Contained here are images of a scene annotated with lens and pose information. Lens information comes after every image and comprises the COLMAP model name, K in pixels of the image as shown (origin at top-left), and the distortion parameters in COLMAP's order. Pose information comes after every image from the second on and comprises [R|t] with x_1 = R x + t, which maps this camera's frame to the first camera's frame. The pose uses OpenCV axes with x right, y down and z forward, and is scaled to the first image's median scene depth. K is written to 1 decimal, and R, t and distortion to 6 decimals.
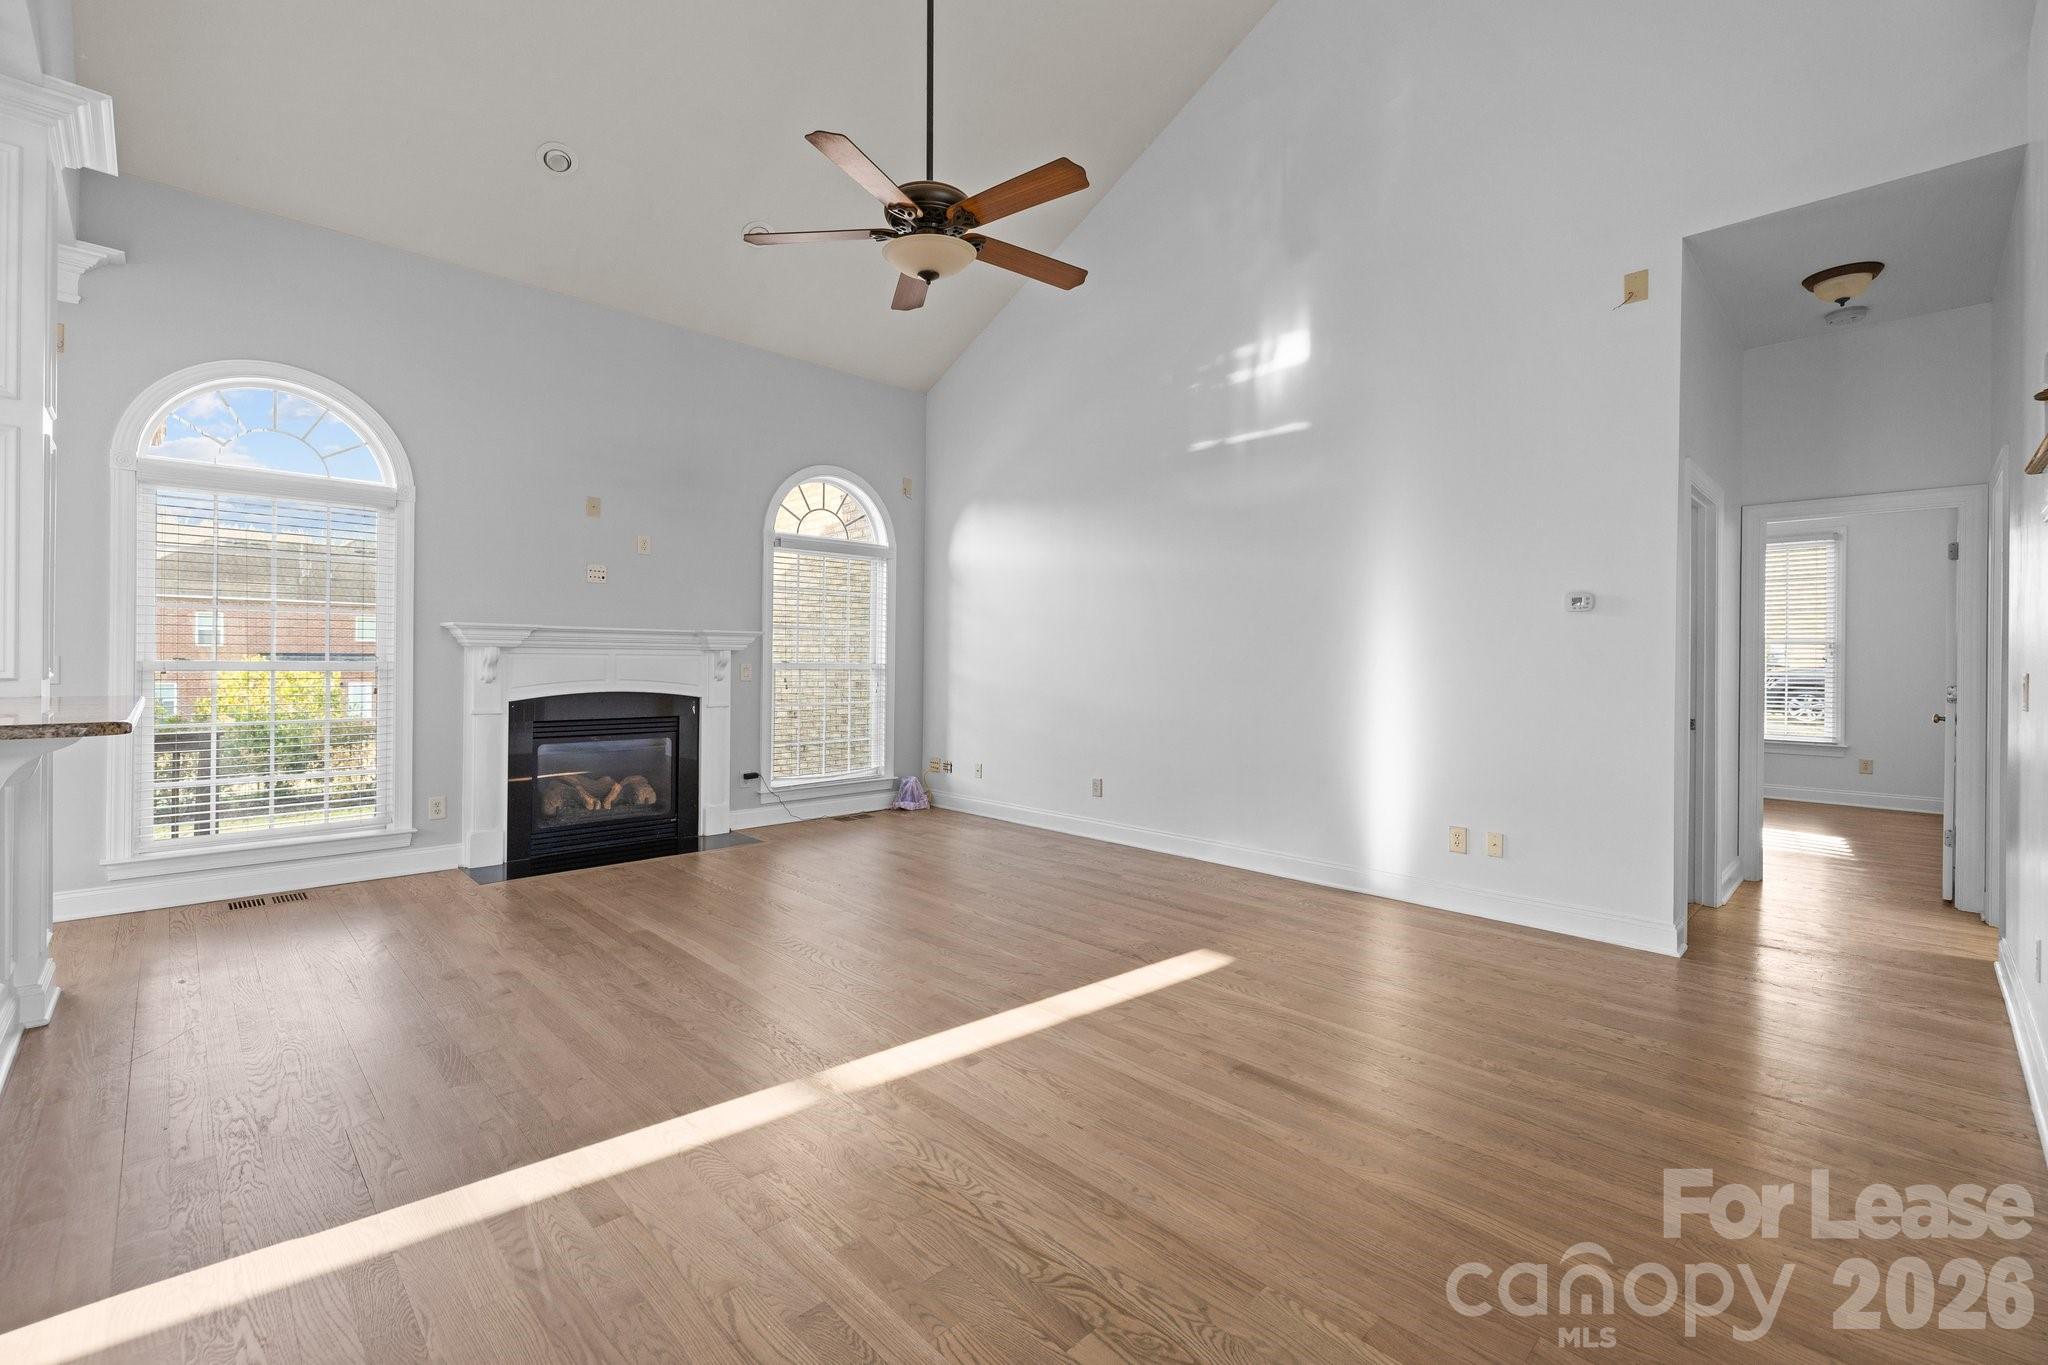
lens RADIAL K [[874.1, 0, 1006.2], [0, 874.1, 679.7], [0, 0, 1]] dist [-0.001526, 0.000231]
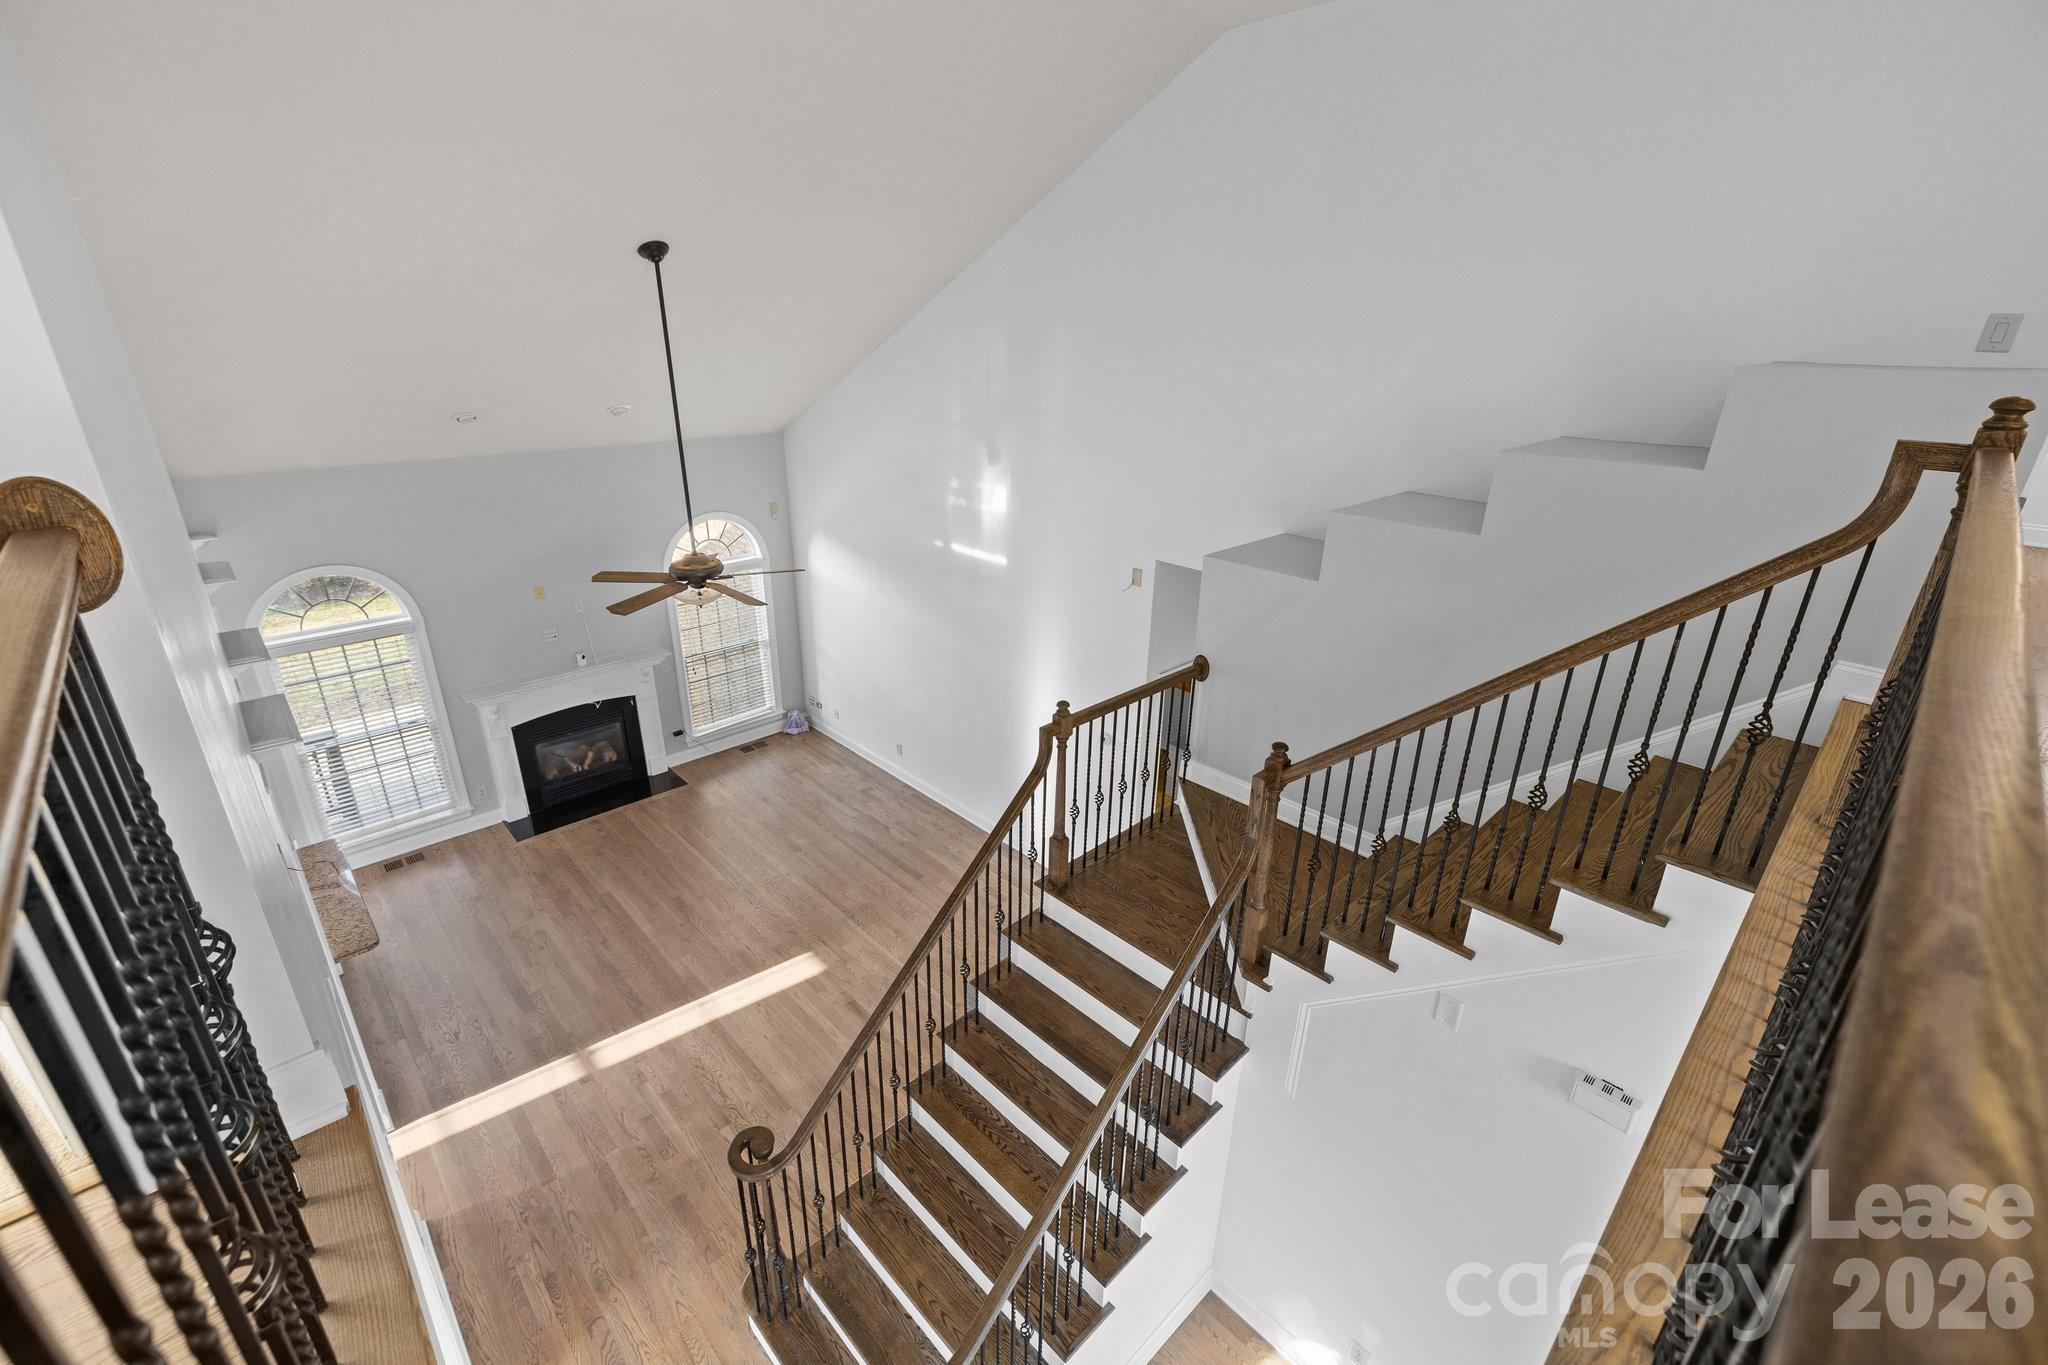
lens RADIAL K [[874.1, 0, 1026.6], [0, 874.1, 671.7], [0, 0, 1]] dist [-0.001526, 0.000231]
pose [[0.999994, 0.003406, -0.000223, 0.346449], [-0.003108, 0.935692, 0.352803, -0.580467], [0.001410, -0.352800, 0.935698, -0.428292]]
